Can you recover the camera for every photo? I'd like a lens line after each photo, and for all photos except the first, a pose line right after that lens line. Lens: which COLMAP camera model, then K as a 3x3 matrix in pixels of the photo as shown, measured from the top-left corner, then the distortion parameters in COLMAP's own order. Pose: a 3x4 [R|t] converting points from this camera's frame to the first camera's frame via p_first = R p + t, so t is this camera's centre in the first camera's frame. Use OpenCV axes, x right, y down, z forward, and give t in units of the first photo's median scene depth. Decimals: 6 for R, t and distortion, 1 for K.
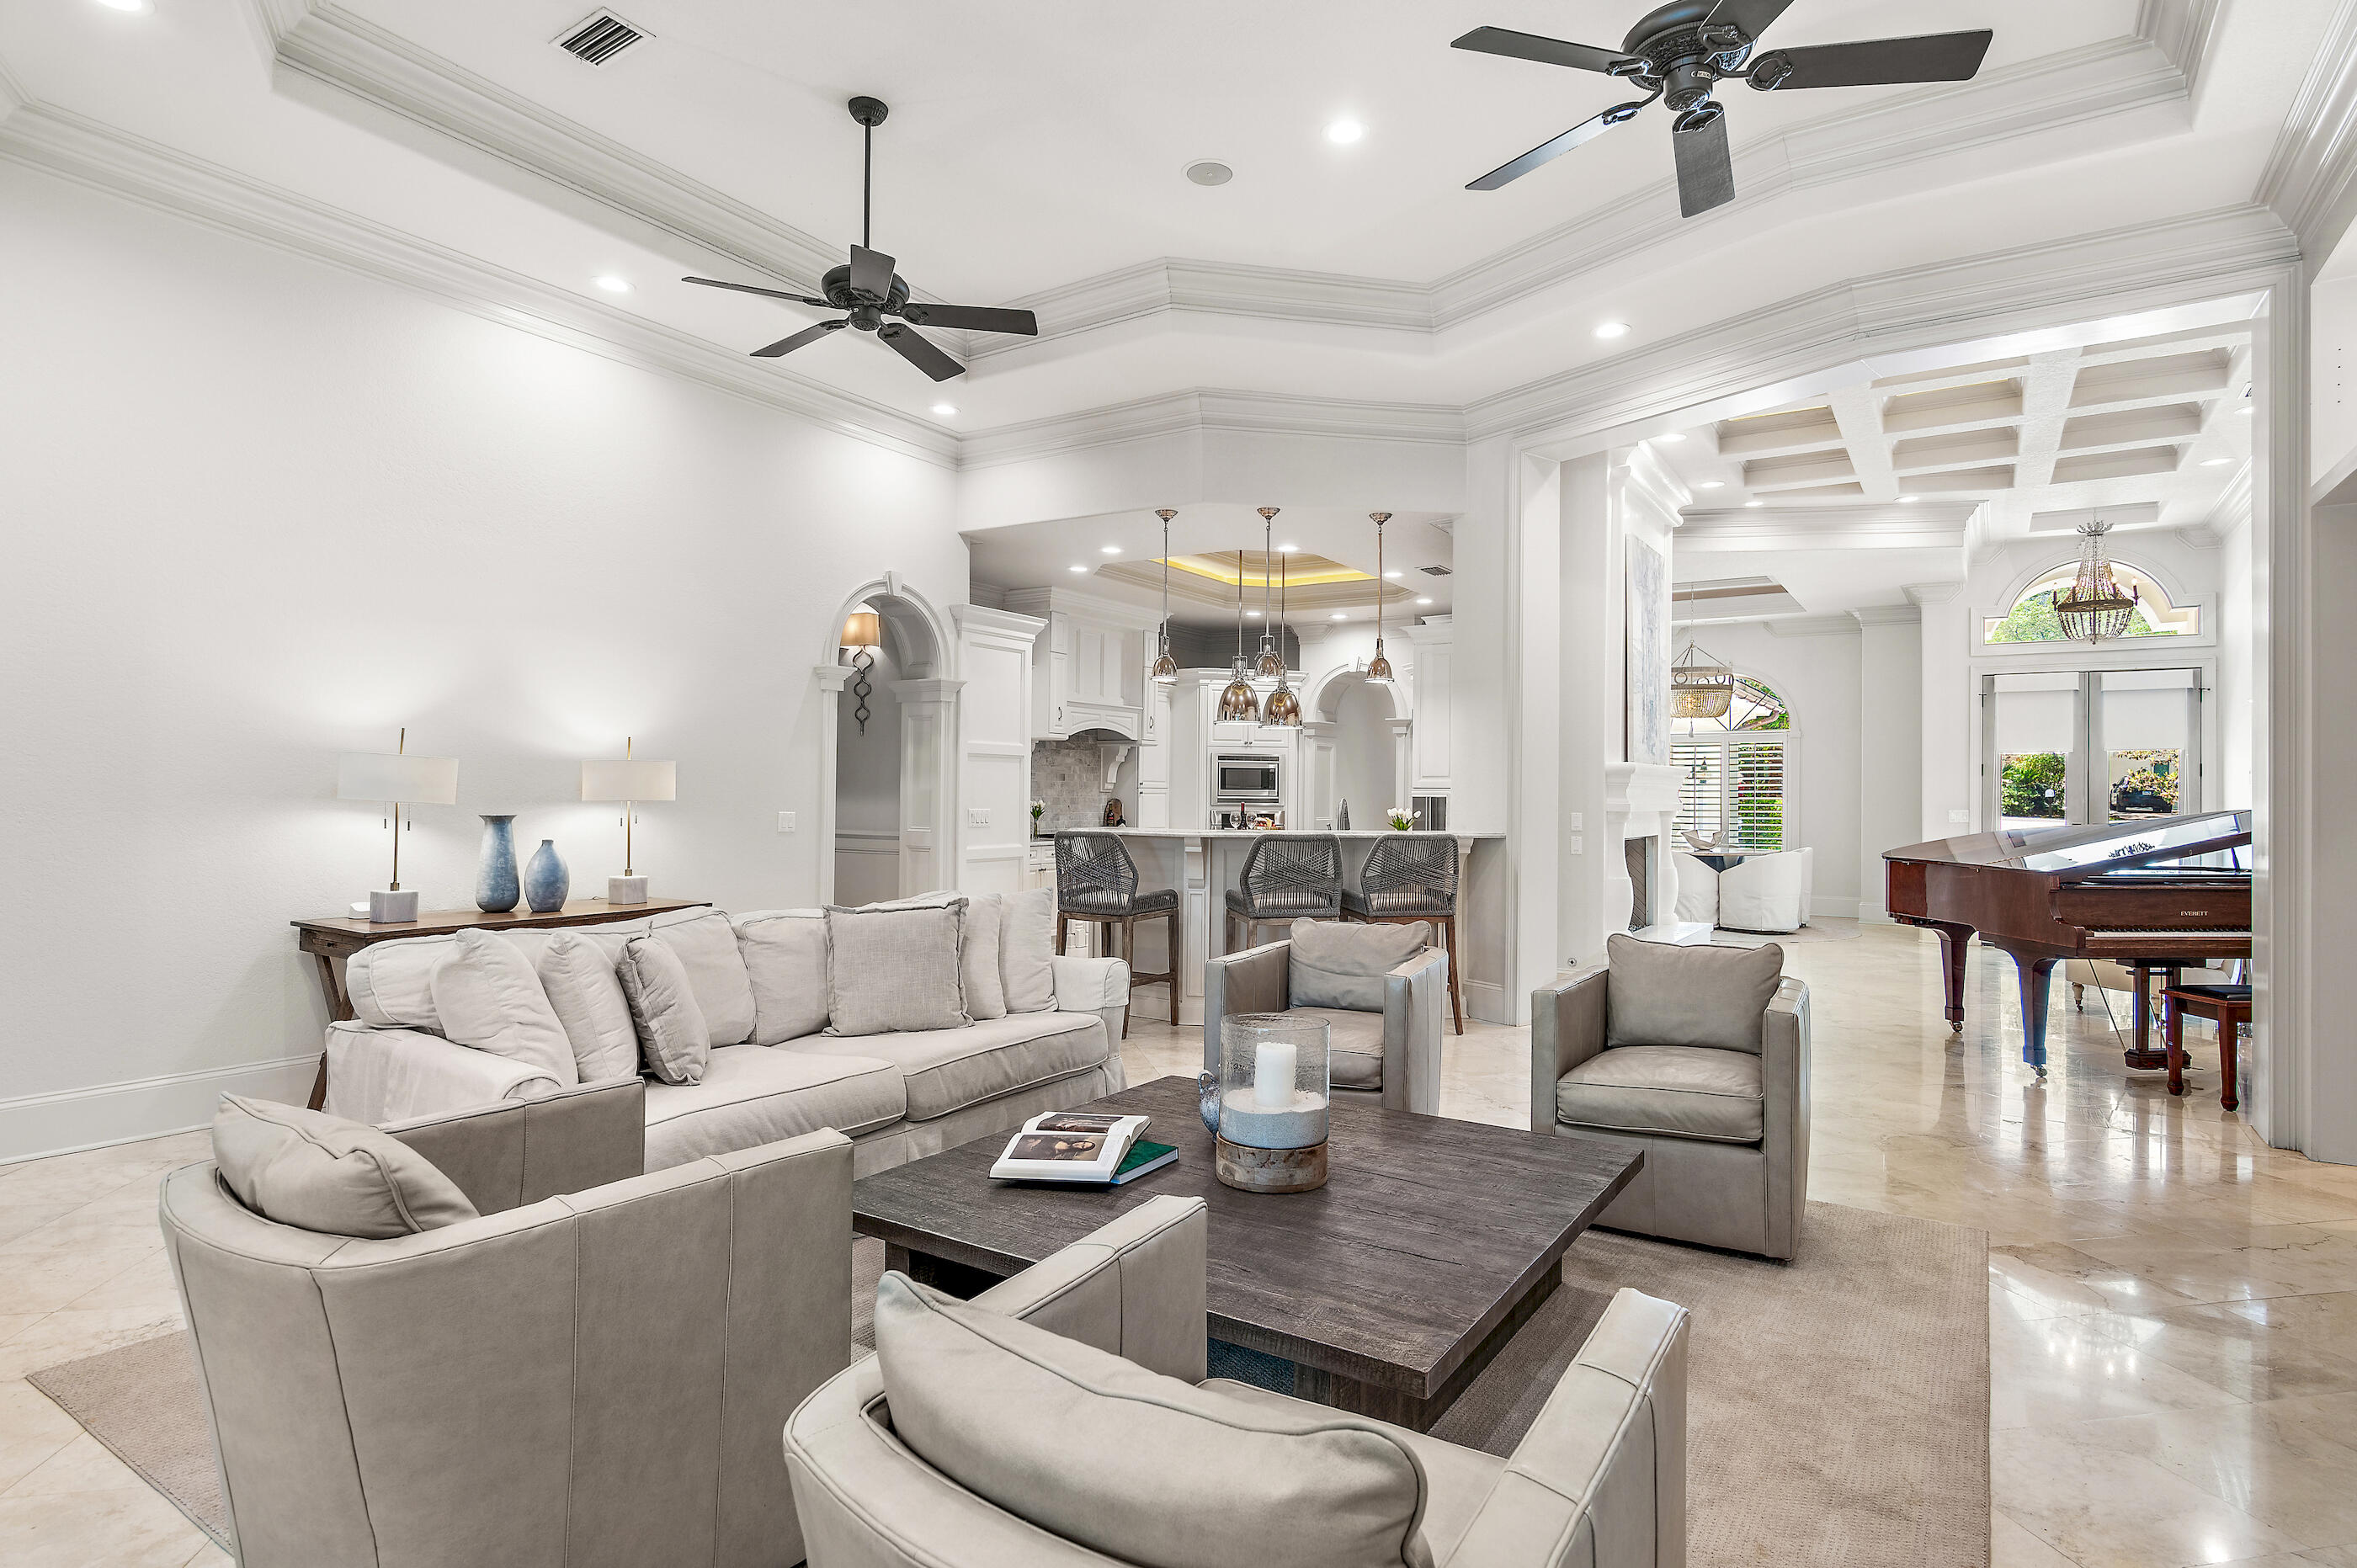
lens RADIAL K [[1171.7, 0, 1181.9], [0, 1171.7, 774.2], [0, 0, 1]] dist [0.002250, 0.000030]
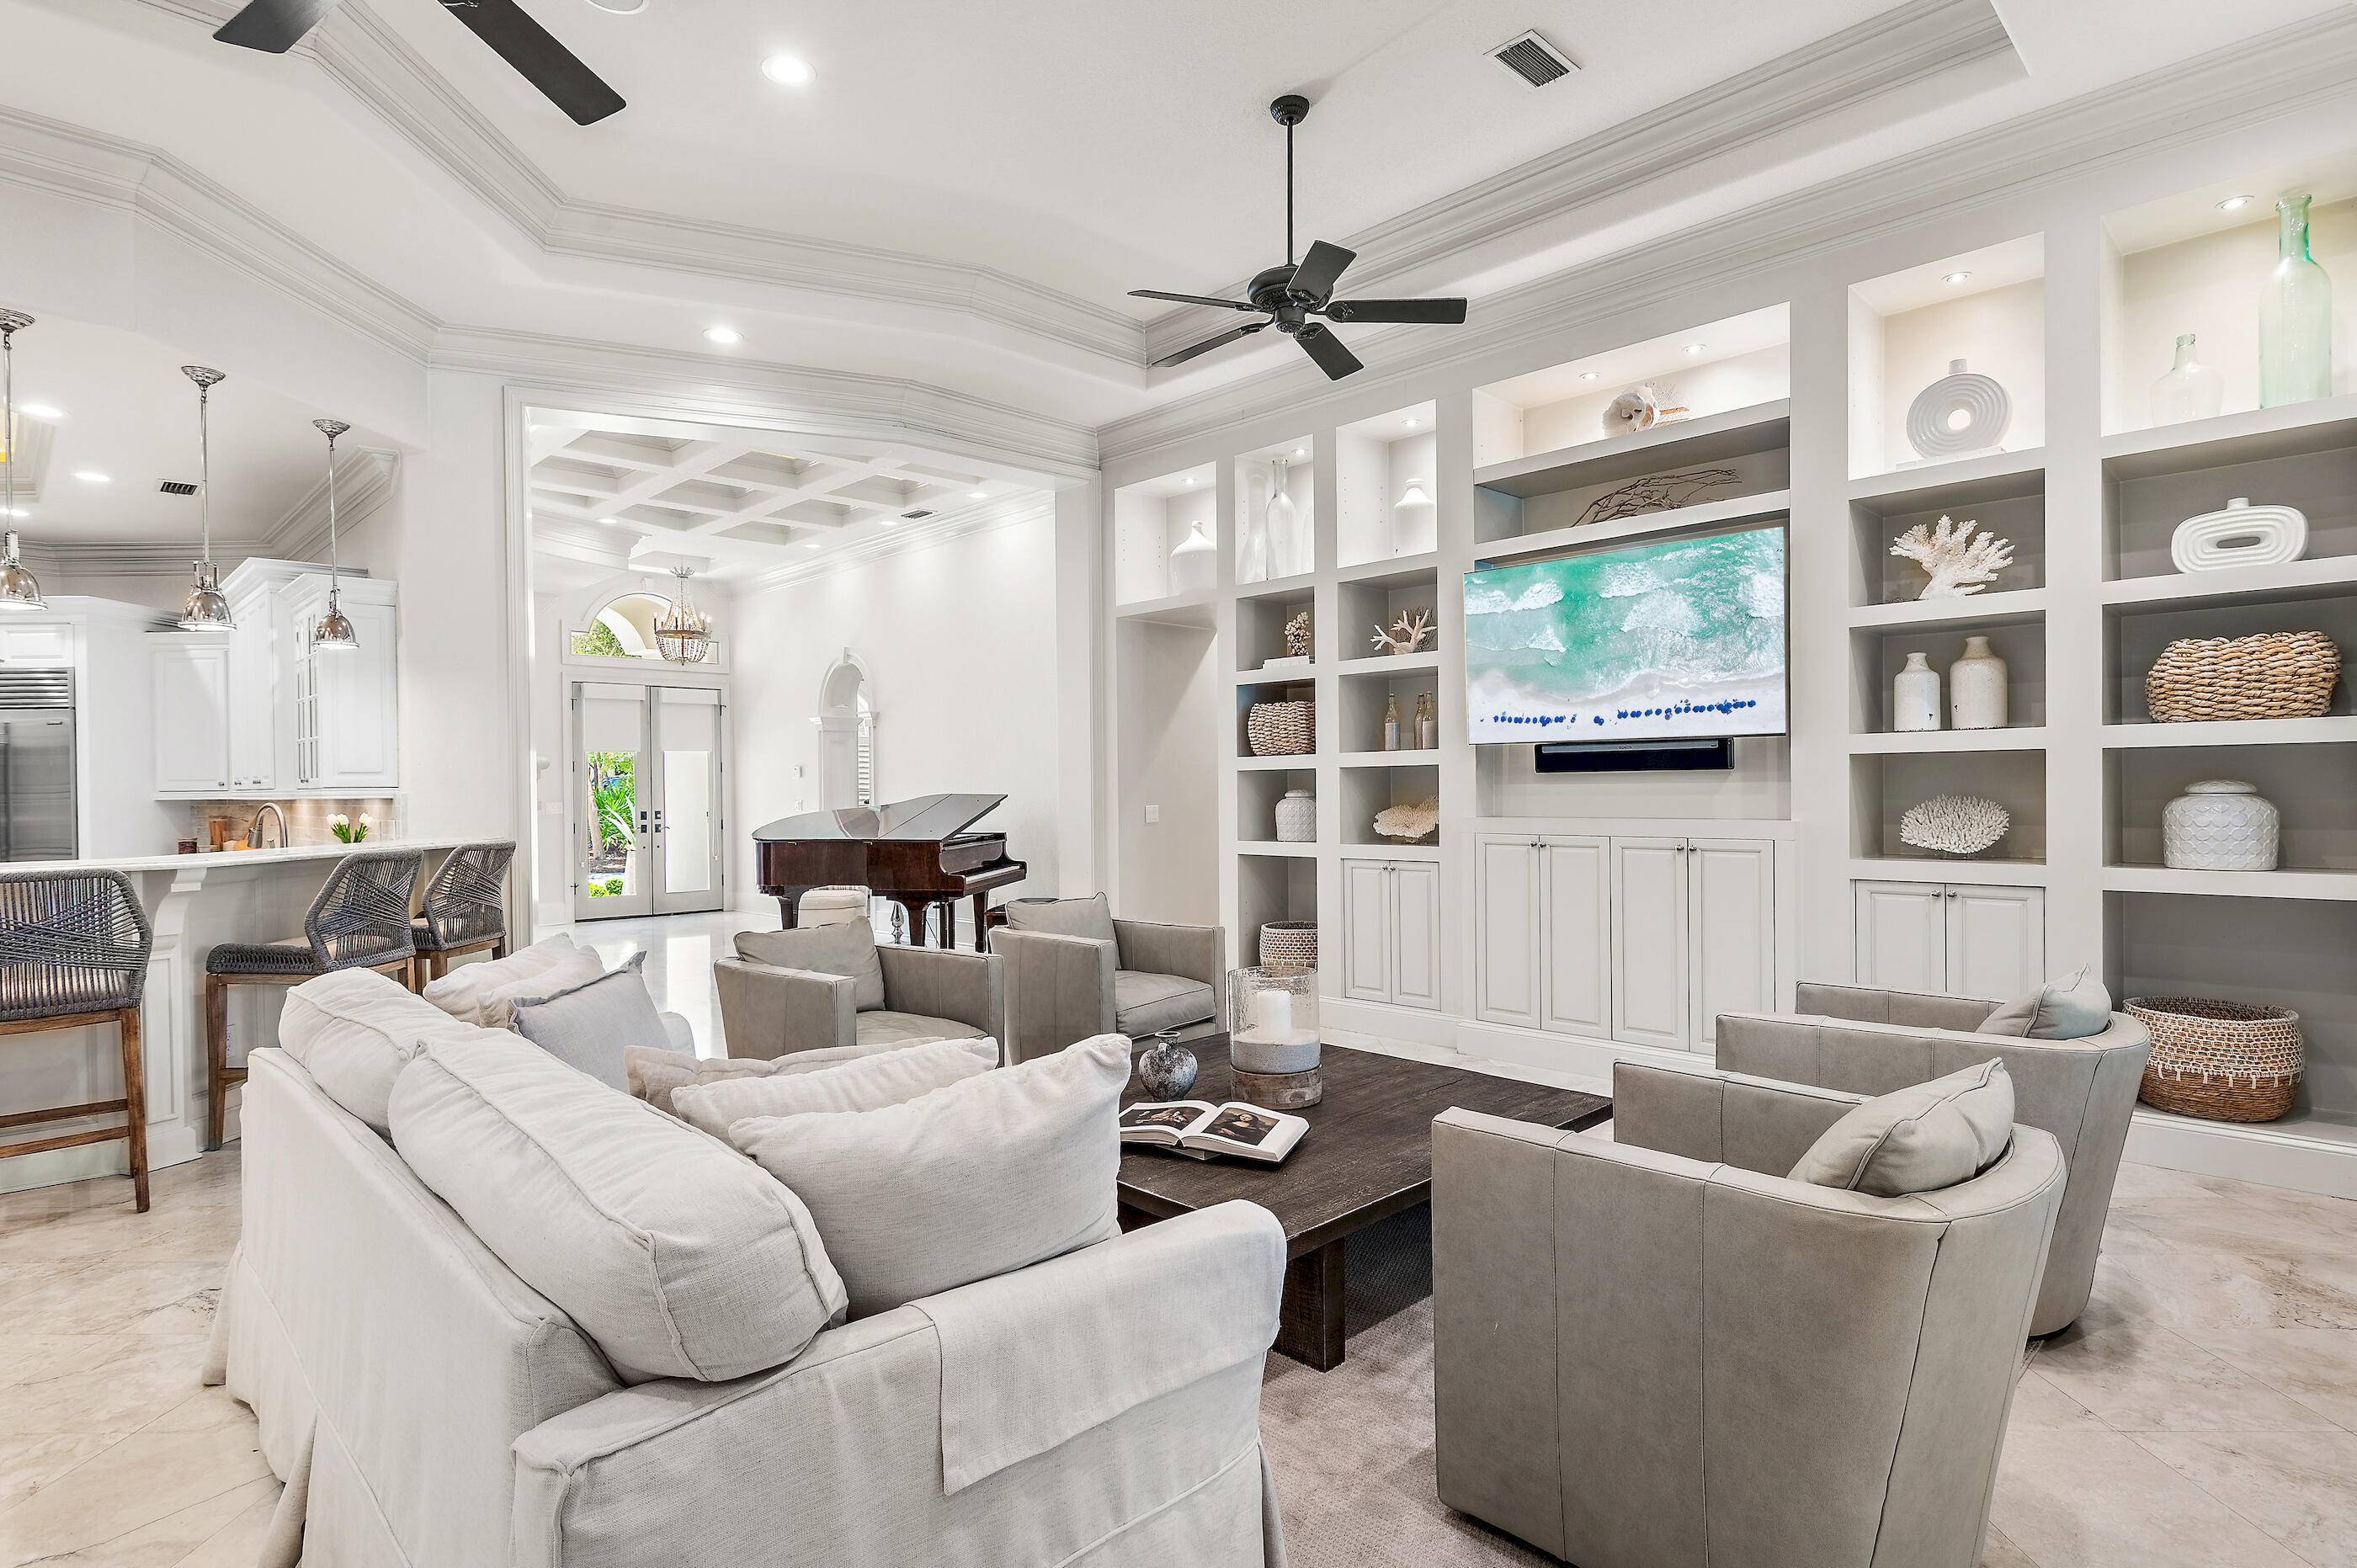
lens RADIAL K [[1159.4, 0, 1179.7], [0, 1159.4, 792.5], [0, 0, 1]] dist [-0.002103, 0.002480]
pose [[0.248532, -0.018126, 0.968454, -0.441174], [-0.001106, 0.999819, 0.018996, -0.001383], [-0.968623, -0.005792, 0.248467, 0.312674]]
